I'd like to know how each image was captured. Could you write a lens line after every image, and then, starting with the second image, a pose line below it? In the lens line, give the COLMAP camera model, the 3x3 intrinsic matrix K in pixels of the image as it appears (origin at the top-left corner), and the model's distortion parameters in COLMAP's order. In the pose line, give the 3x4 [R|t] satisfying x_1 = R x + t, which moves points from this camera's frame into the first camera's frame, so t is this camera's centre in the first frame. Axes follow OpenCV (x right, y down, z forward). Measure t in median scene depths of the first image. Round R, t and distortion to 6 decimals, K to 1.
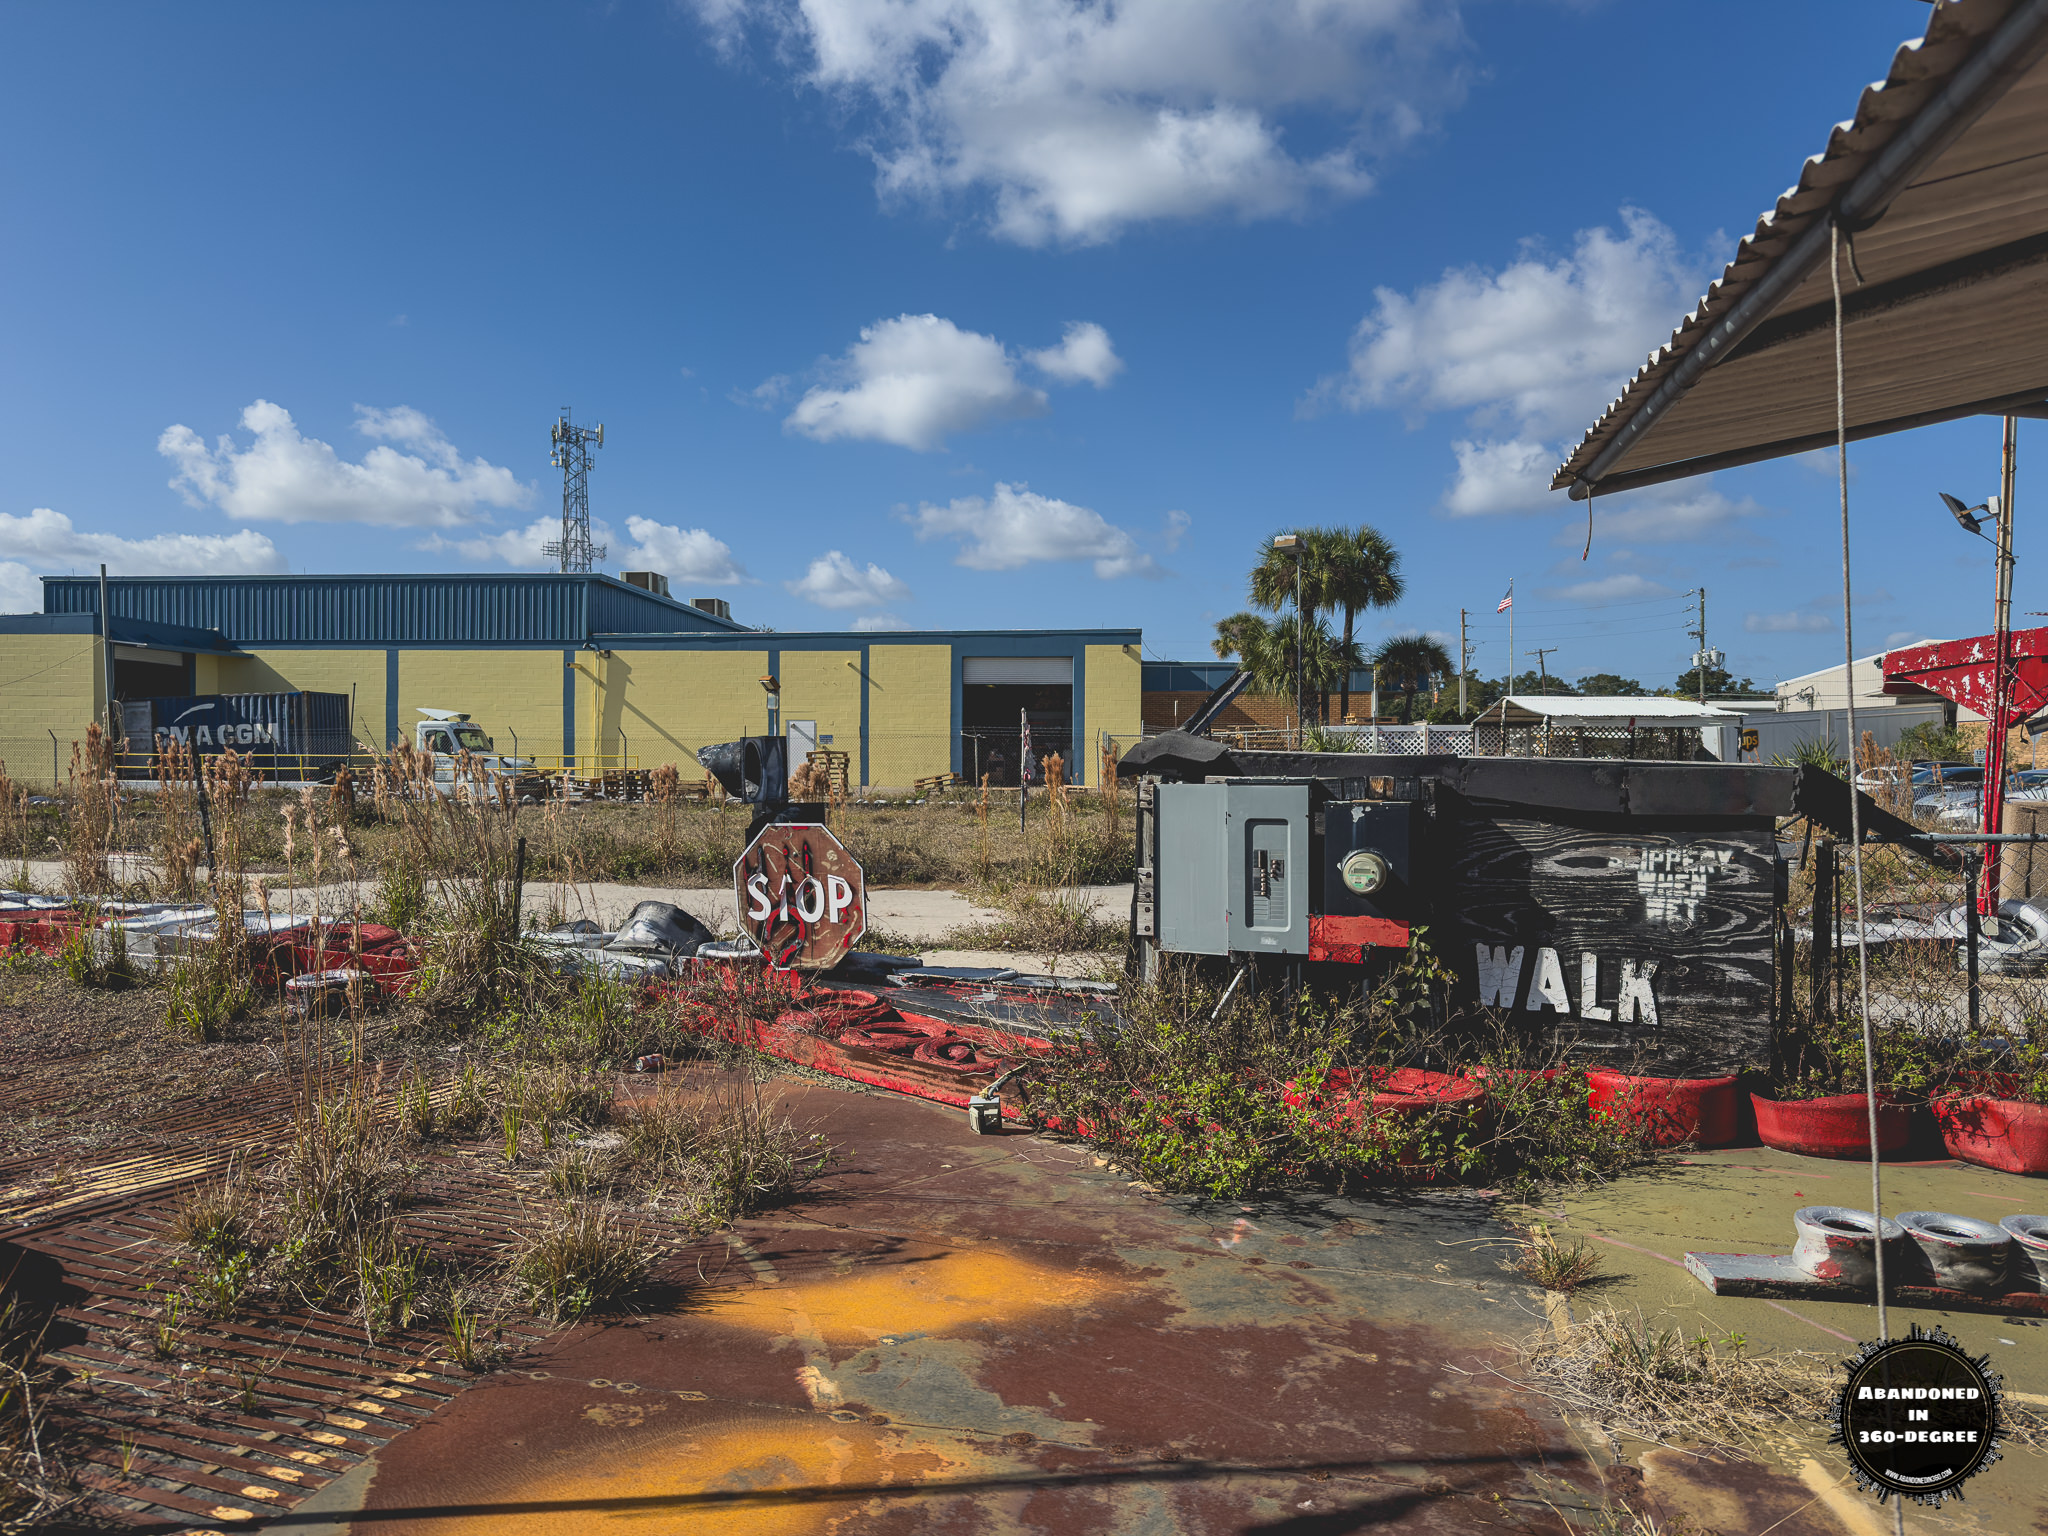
lens RADIAL K [[1452.2, 0, 1018.6], [0, 1452.2, 765.8], [0, 0, 1]] dist [-0.007954, -0.004705]
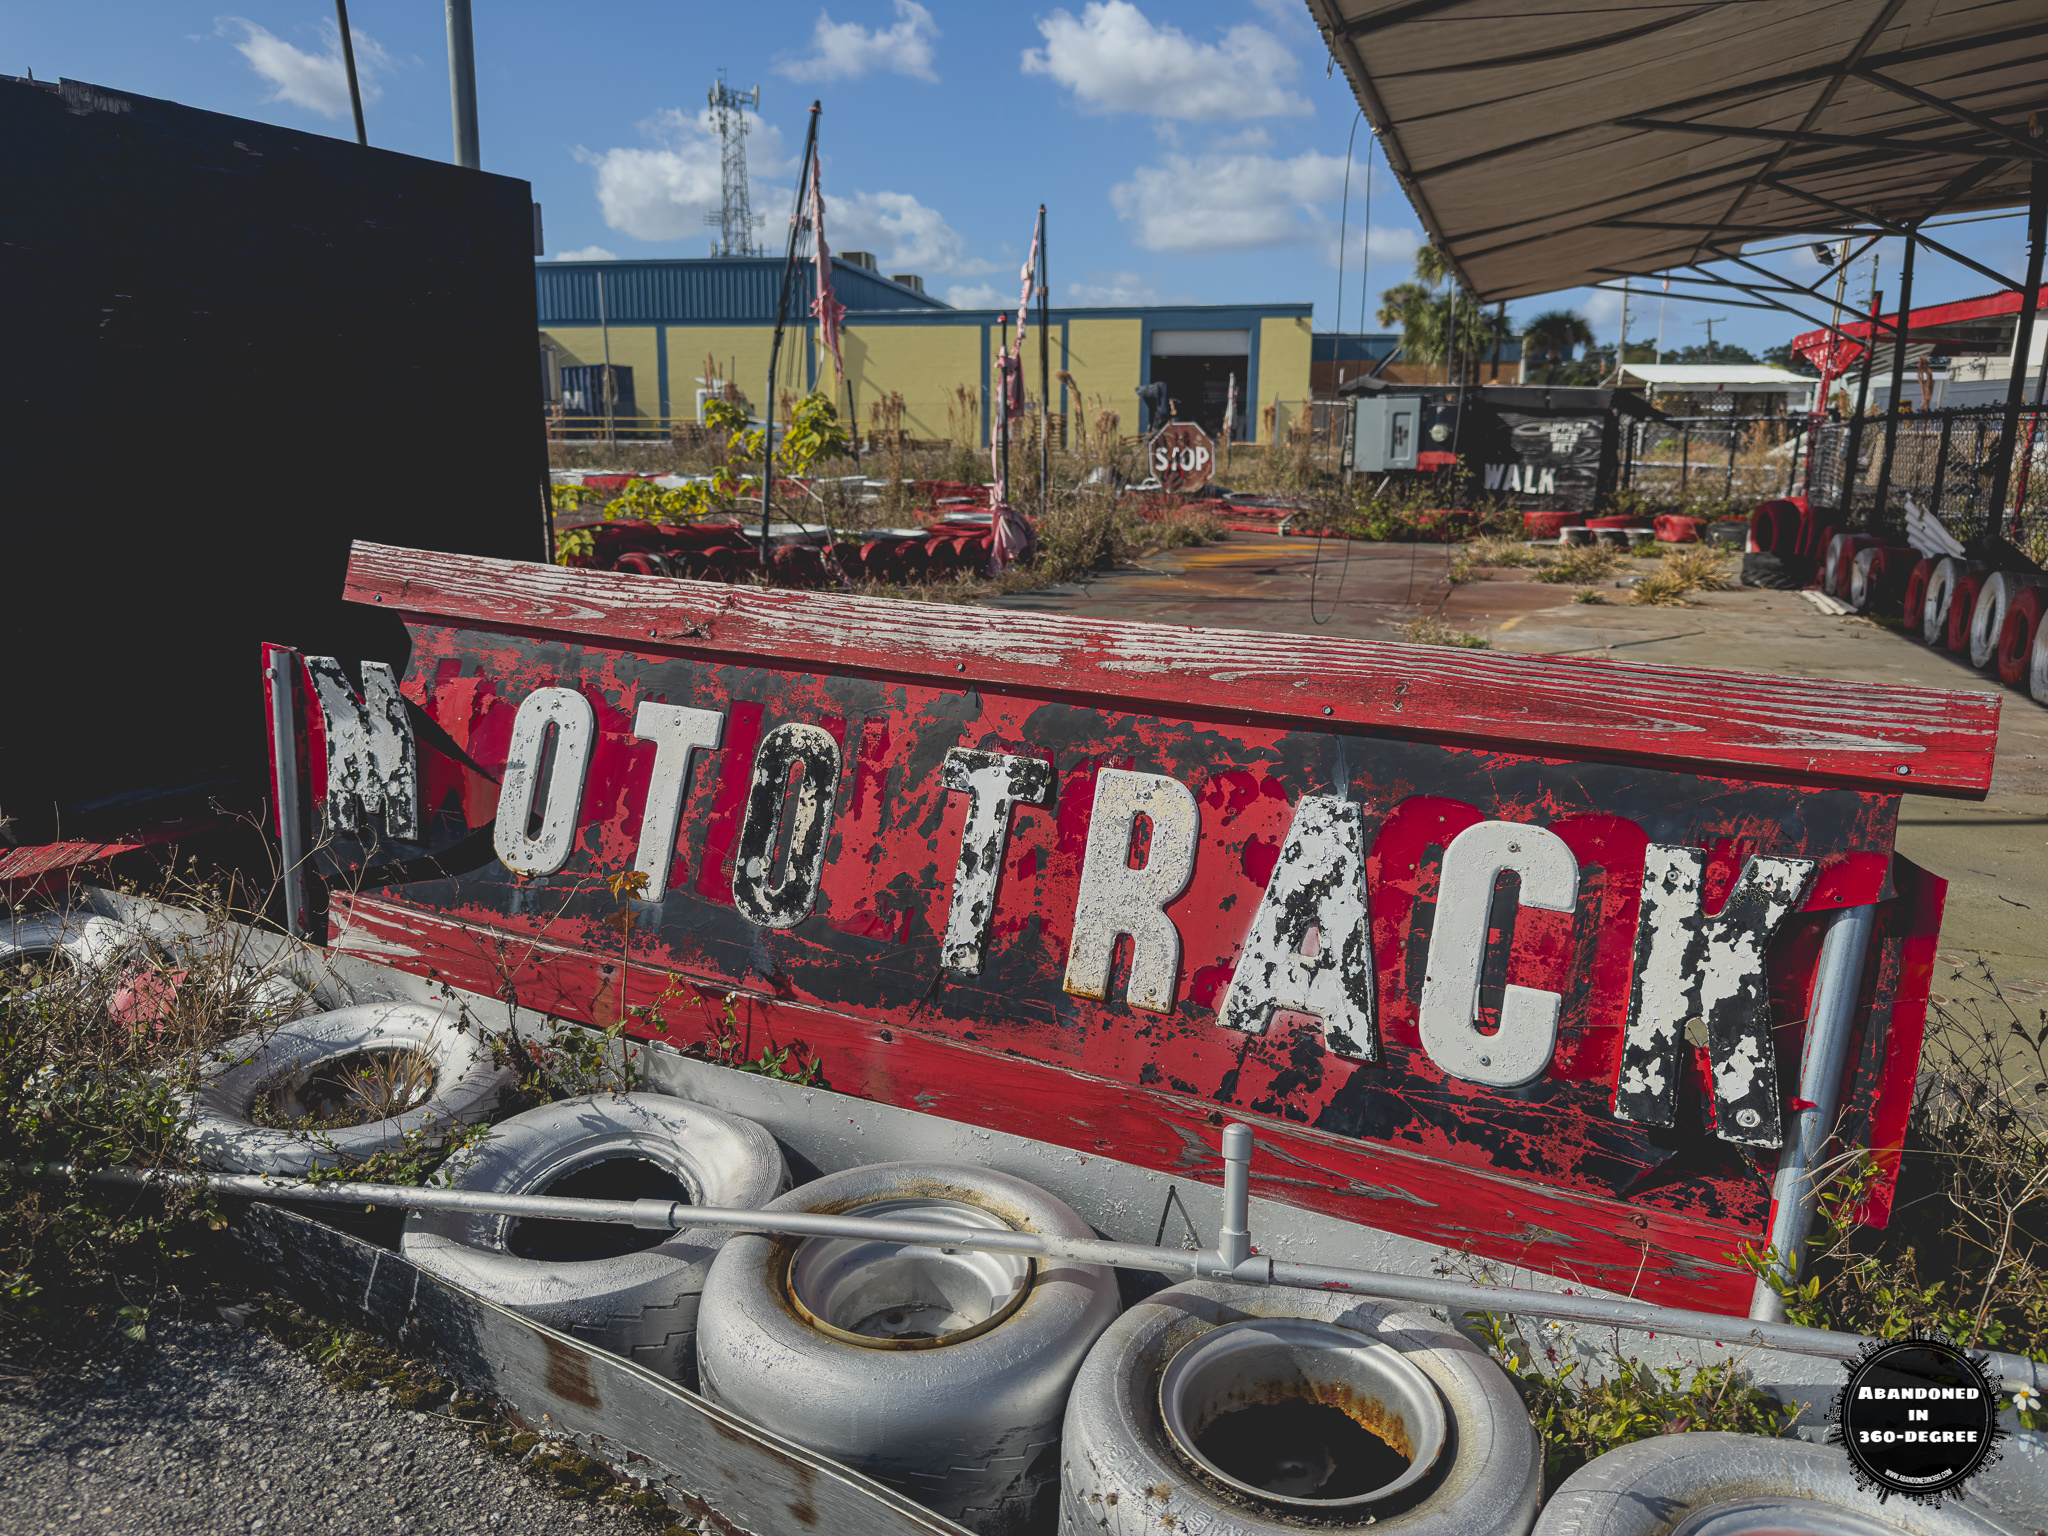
lens RADIAL K [[1452.2, 0, 1020.1], [0, 1452.2, 758.7], [0, 0, 1]] dist [-0.007954, -0.004705]
pose [[0.995246, 0.022332, -0.094798, -0.175611], [-0.001583, 0.976937, 0.213521, 0.066322], [0.097380, -0.212356, 0.972328, -1.217963]]
